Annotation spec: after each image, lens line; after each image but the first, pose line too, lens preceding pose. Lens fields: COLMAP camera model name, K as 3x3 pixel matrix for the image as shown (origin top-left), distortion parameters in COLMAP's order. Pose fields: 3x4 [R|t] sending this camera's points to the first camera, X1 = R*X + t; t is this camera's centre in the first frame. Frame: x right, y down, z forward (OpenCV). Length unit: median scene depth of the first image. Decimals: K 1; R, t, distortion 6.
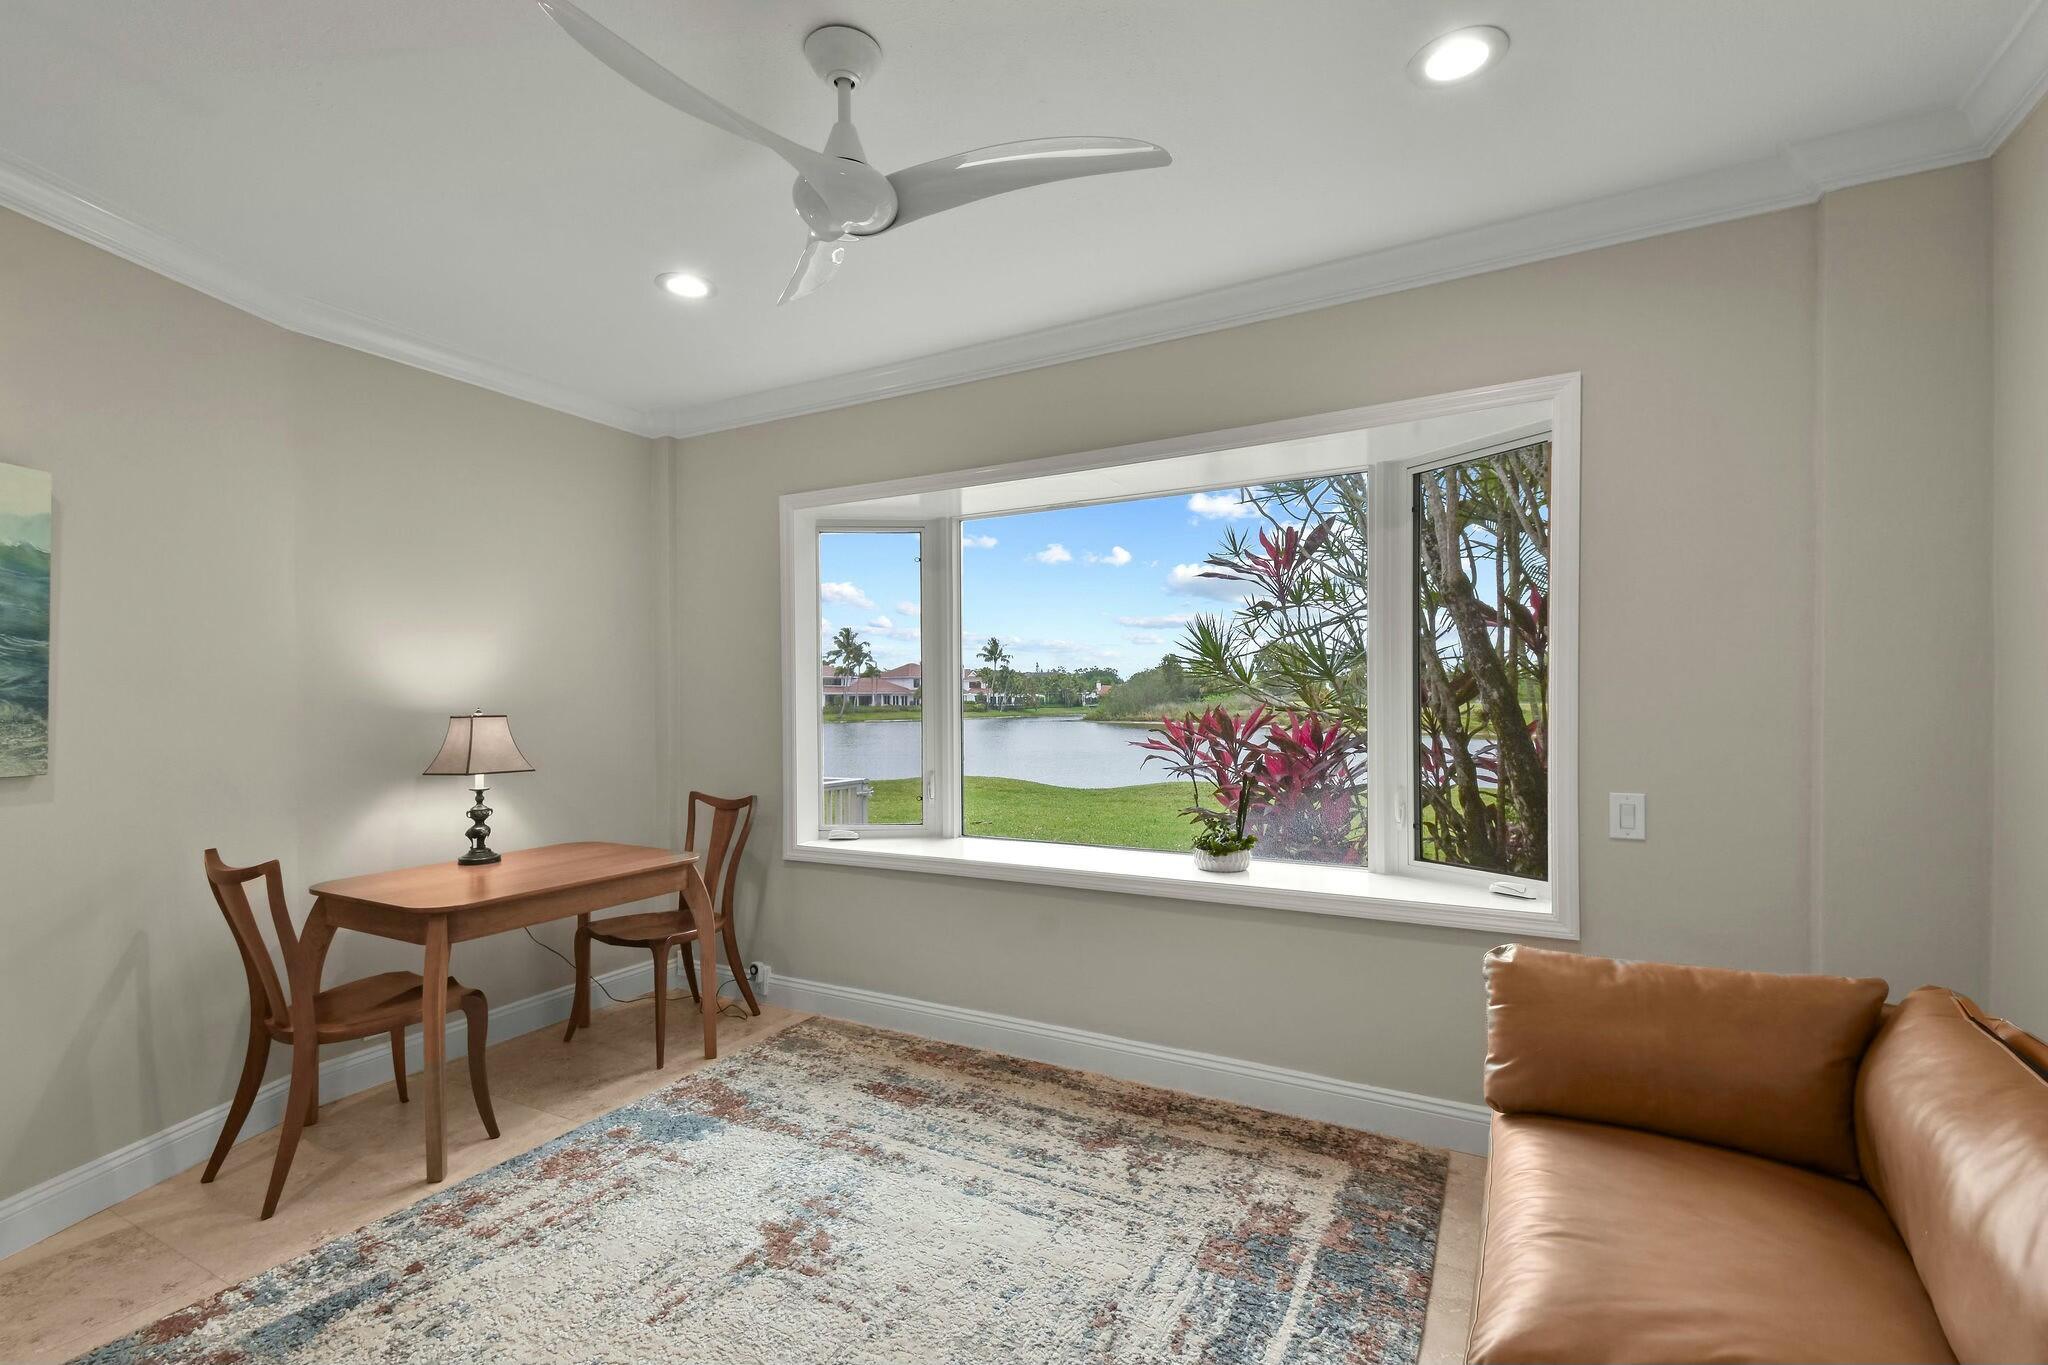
lens RADIAL K [[922.0, 0, 1073.7], [0, 922.0, 703.8], [0, 0, 1]] dist [0.039993, -0.019110]
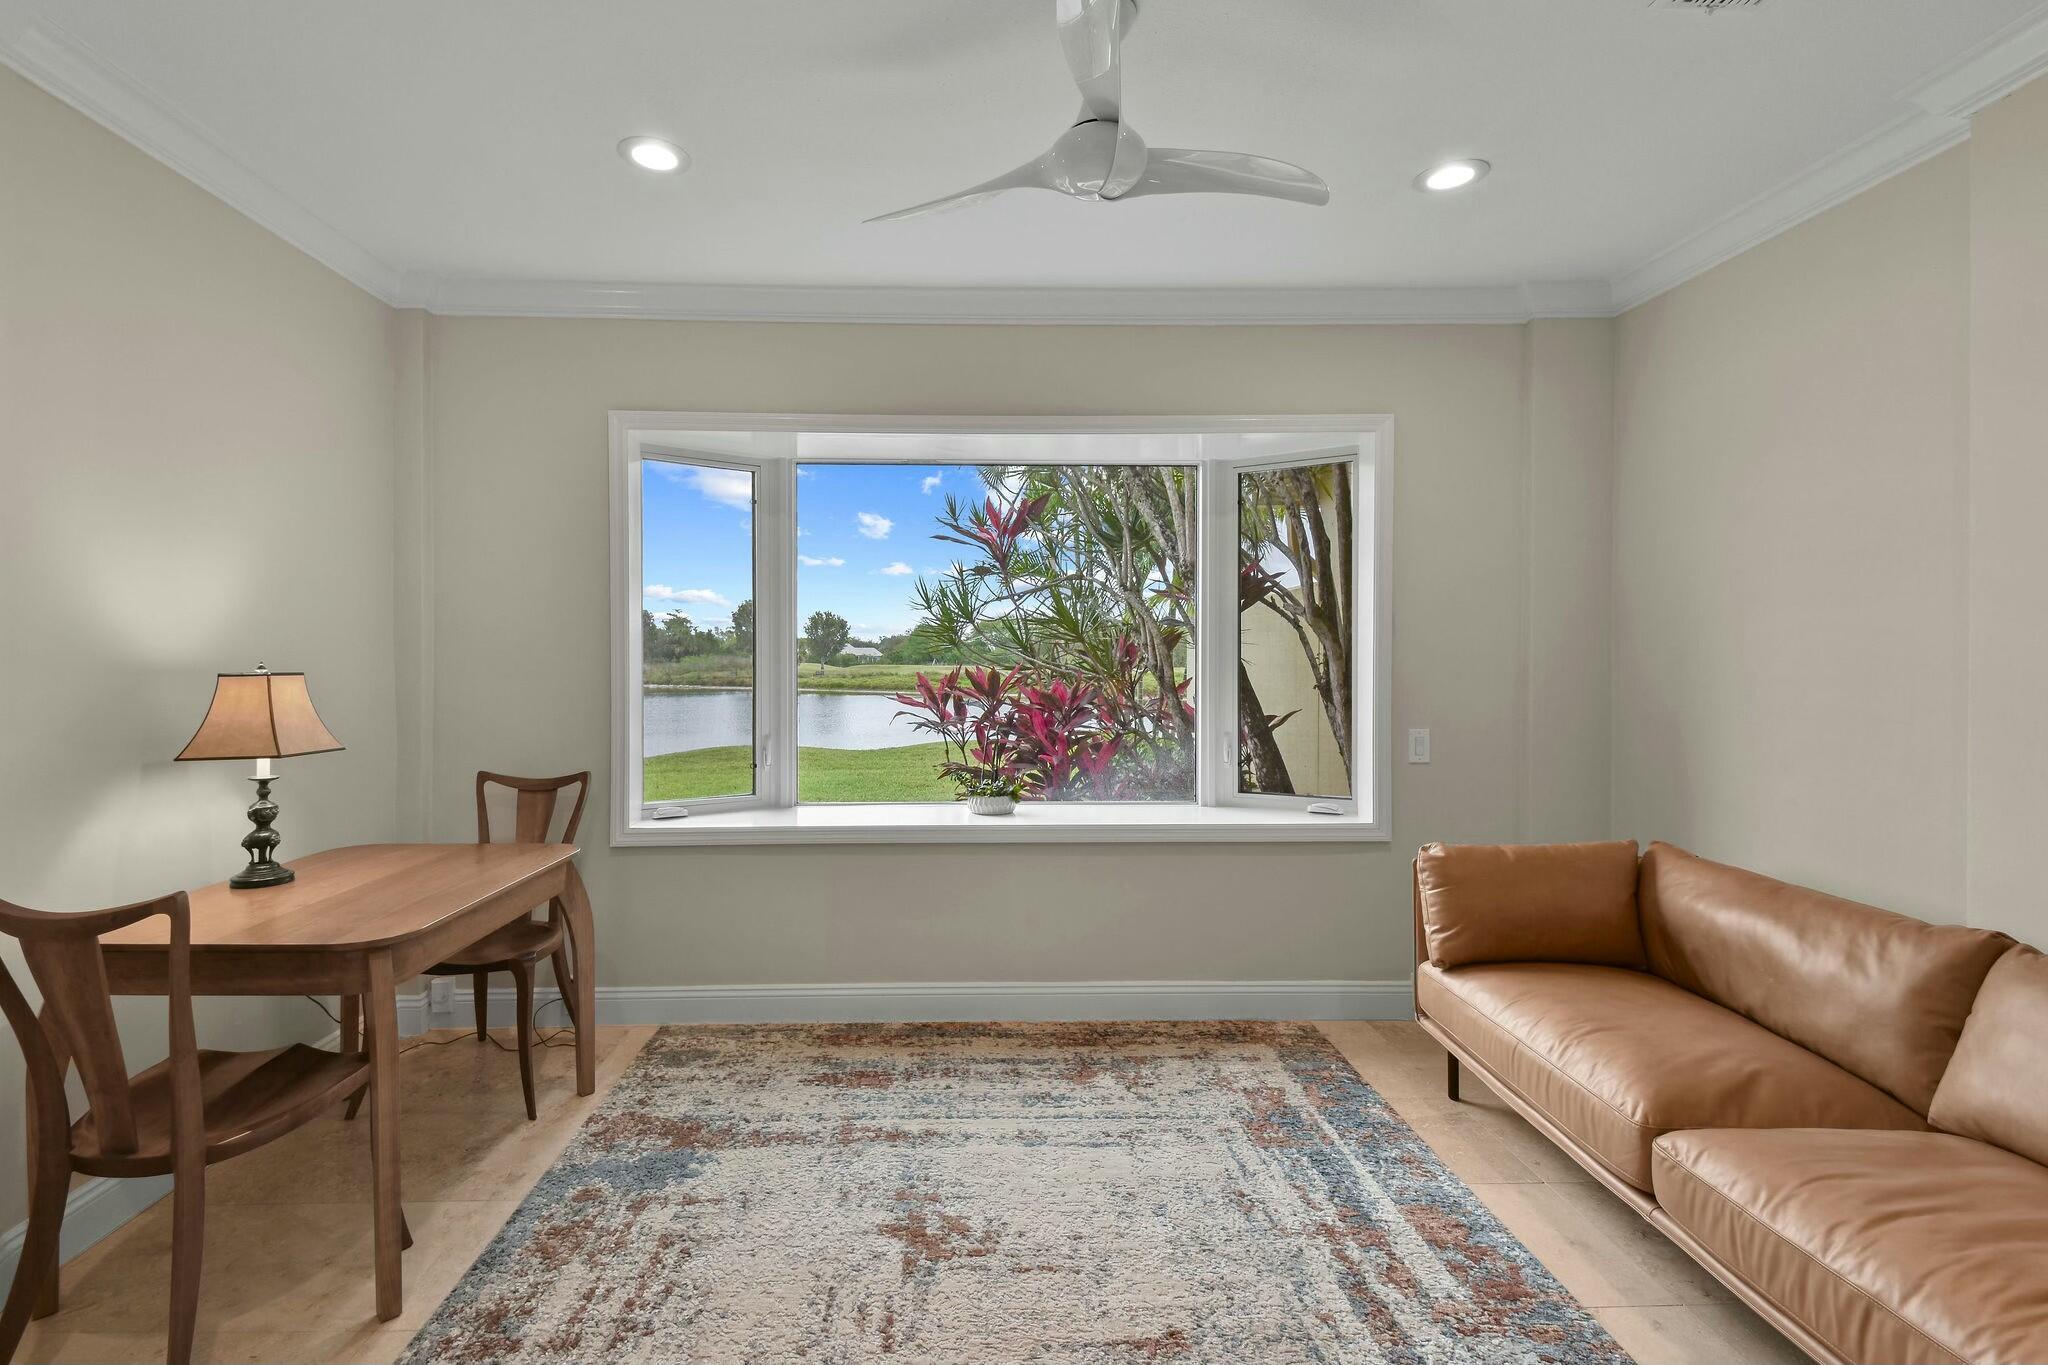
lens RADIAL K [[922.0, 0, 1037.8], [0, 922.0, 664.6], [0, 0, 1]] dist [0.039993, -0.019110]
pose [[0.862583, 0.003820, 0.505901, -0.519798], [-0.003066, 0.999993, -0.002323, 0.006178], [-0.505906, 0.000452, 0.862588, 0.106006]]
